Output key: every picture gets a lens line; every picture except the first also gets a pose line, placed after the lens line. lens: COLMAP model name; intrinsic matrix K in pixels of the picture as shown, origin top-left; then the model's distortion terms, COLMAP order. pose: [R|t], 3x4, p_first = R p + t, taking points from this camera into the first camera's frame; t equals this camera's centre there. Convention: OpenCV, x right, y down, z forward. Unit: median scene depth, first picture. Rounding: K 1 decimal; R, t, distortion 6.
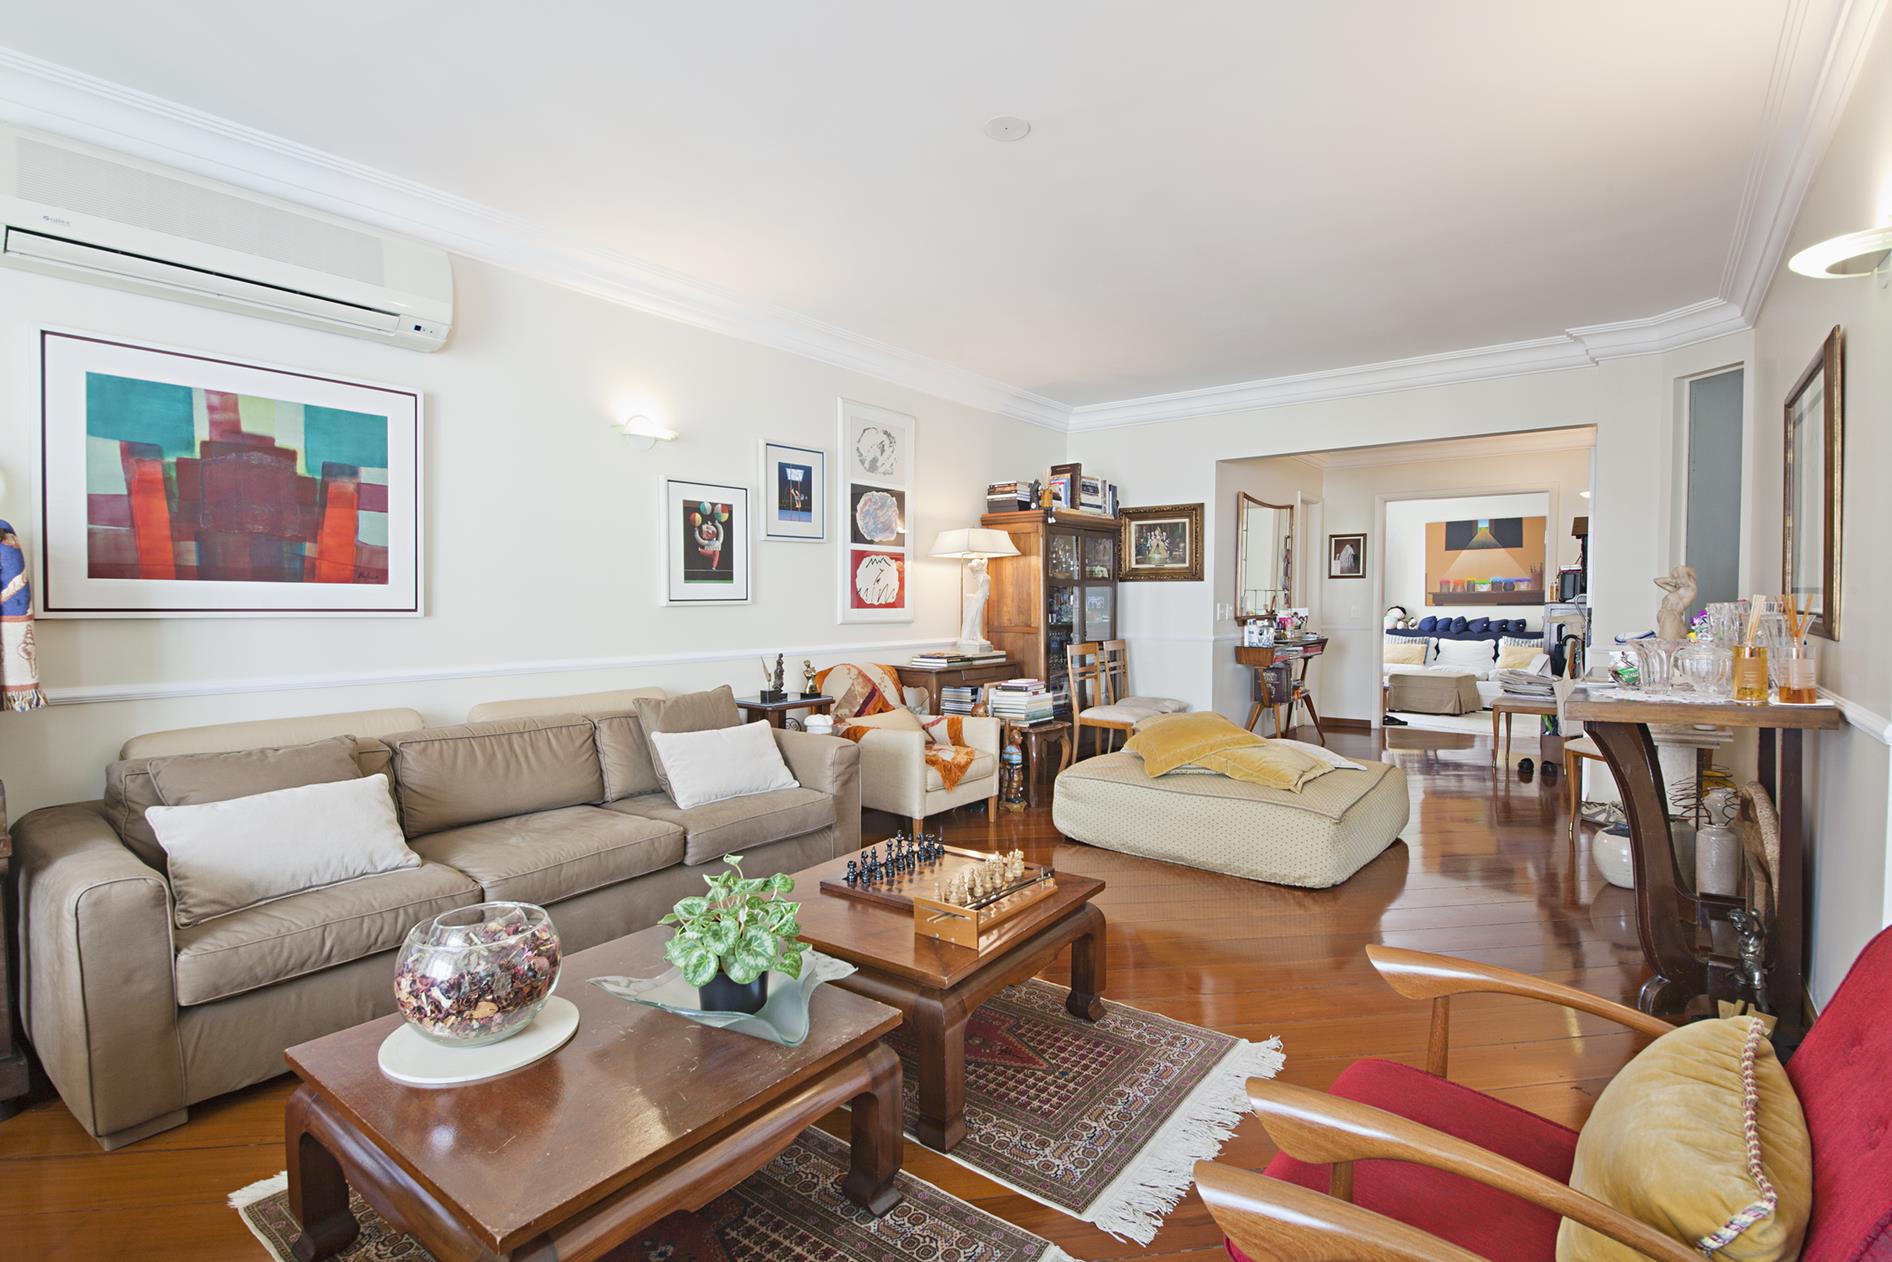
lens RADIAL K [[894.1, 0, 940.7], [0, 894.1, 625.3], [0, 0, 1]] dist [0.002123, 0.000241]
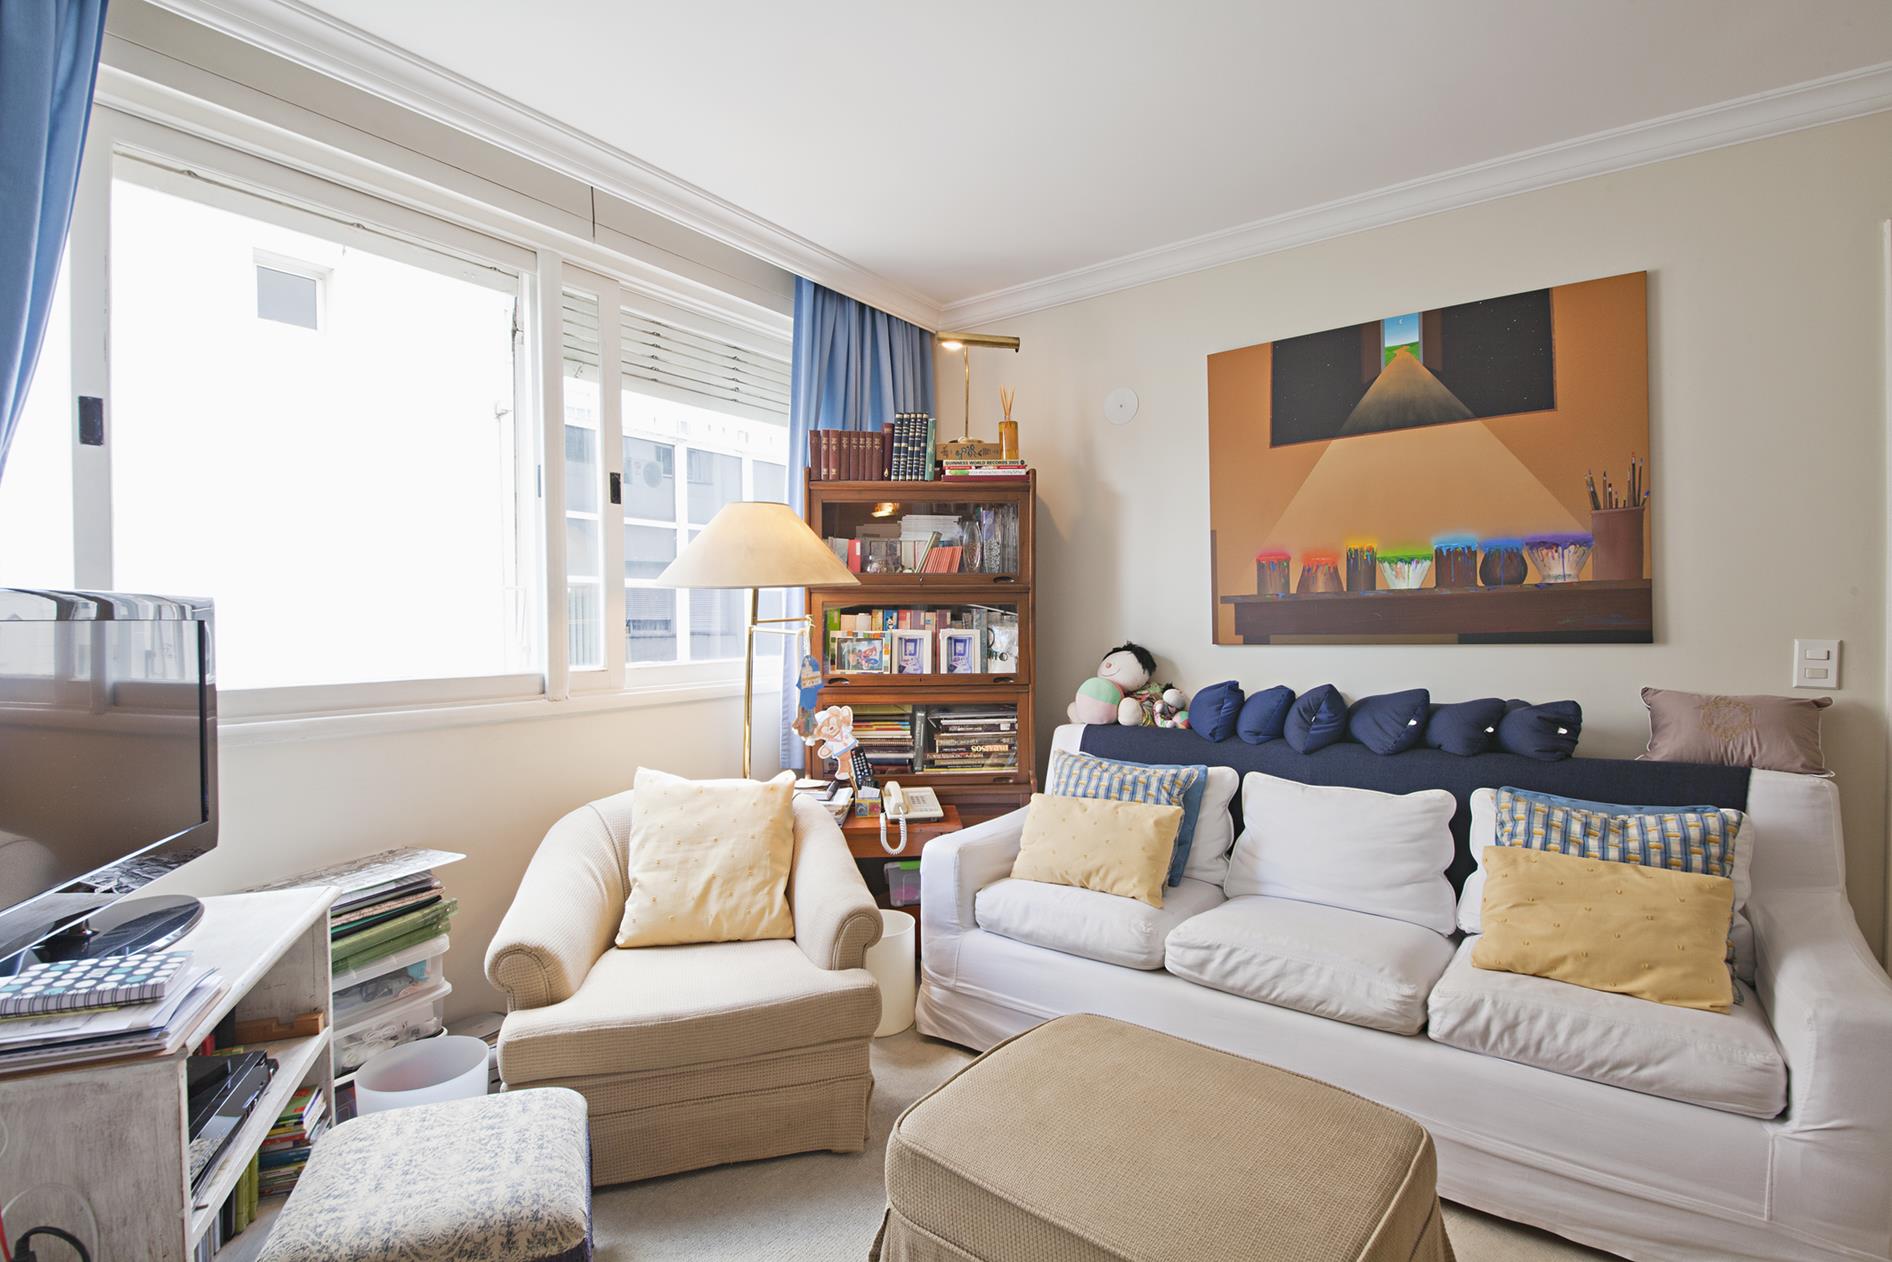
lens RADIAL K [[894.1, 0, 950.8], [0, 894.1, 629.9], [0, 0, 1]] dist [0.002123, 0.000241]
pose [[0.999234, -0.009583, 0.037932, 0.463849], [0.010442, 0.999692, -0.022505, -0.021404], [-0.037704, 0.022884, 0.999027, 0.745173]]
